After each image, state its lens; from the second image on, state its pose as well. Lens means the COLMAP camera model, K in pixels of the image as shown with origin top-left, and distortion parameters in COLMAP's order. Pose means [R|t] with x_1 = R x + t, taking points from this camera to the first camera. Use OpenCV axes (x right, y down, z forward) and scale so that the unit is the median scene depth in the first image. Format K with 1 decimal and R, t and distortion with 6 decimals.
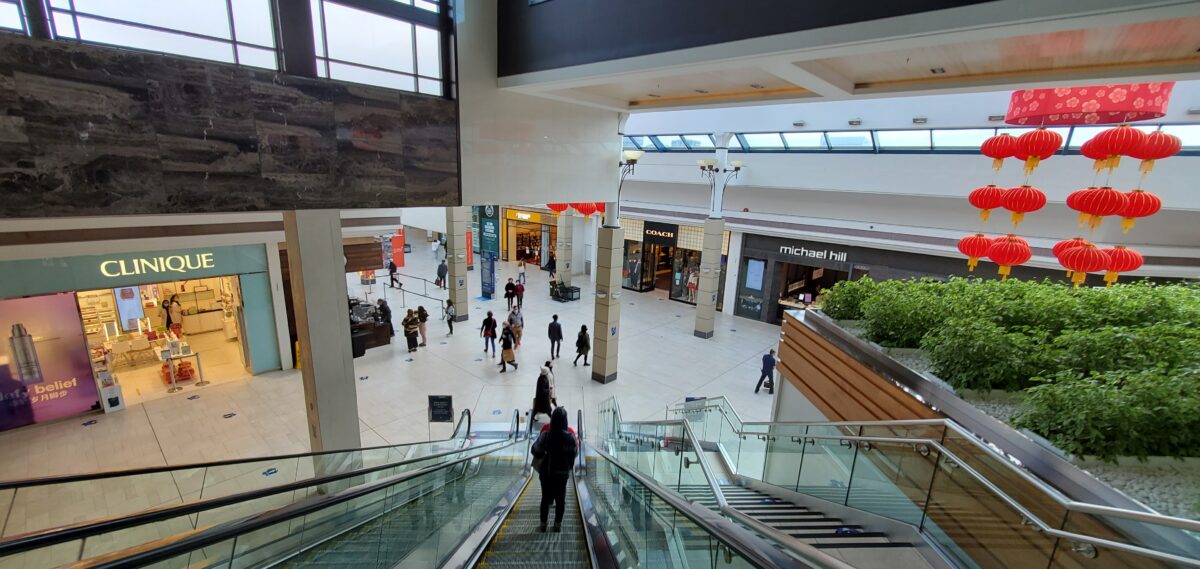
lens RADIAL K [[479.9, 0, 596.7], [0, 479.9, 298.2], [0, 0, 1]] dist [-0.000469, -0.000102]
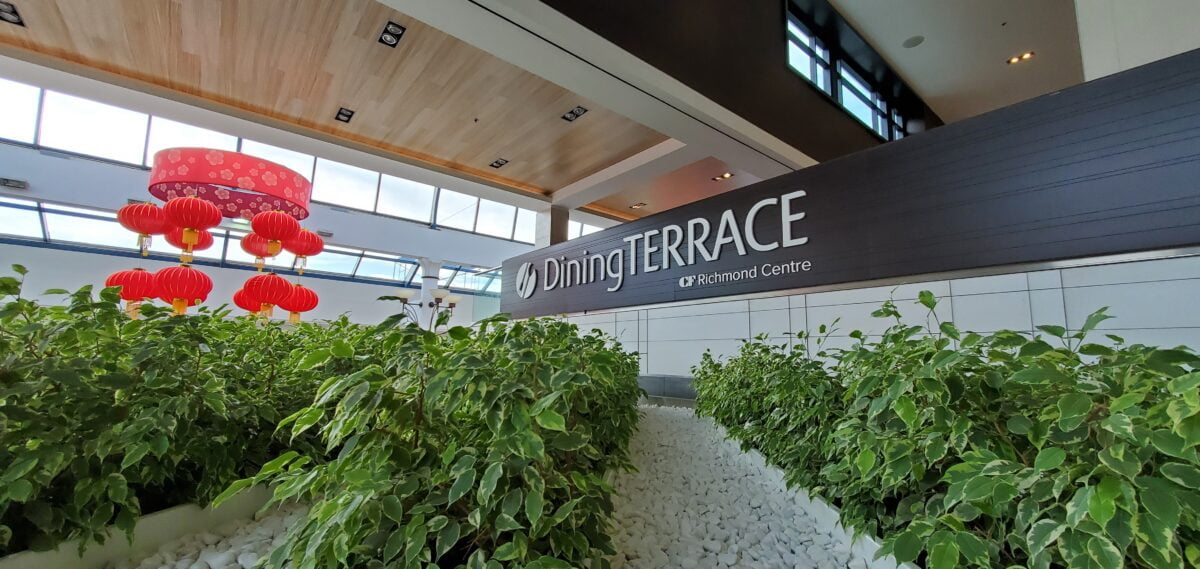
lens RADIAL K [[479.9, 0, 596.7], [0, 479.9, 298.2], [0, 0, 1]] dist [-0.000469, -0.000102]
pose [[0.151100, 0.090837, 0.984336, 0.265423], [0.235530, 0.963783, -0.125095, 0.074963], [-0.960049, 0.250742, 0.124232, 0.312993]]
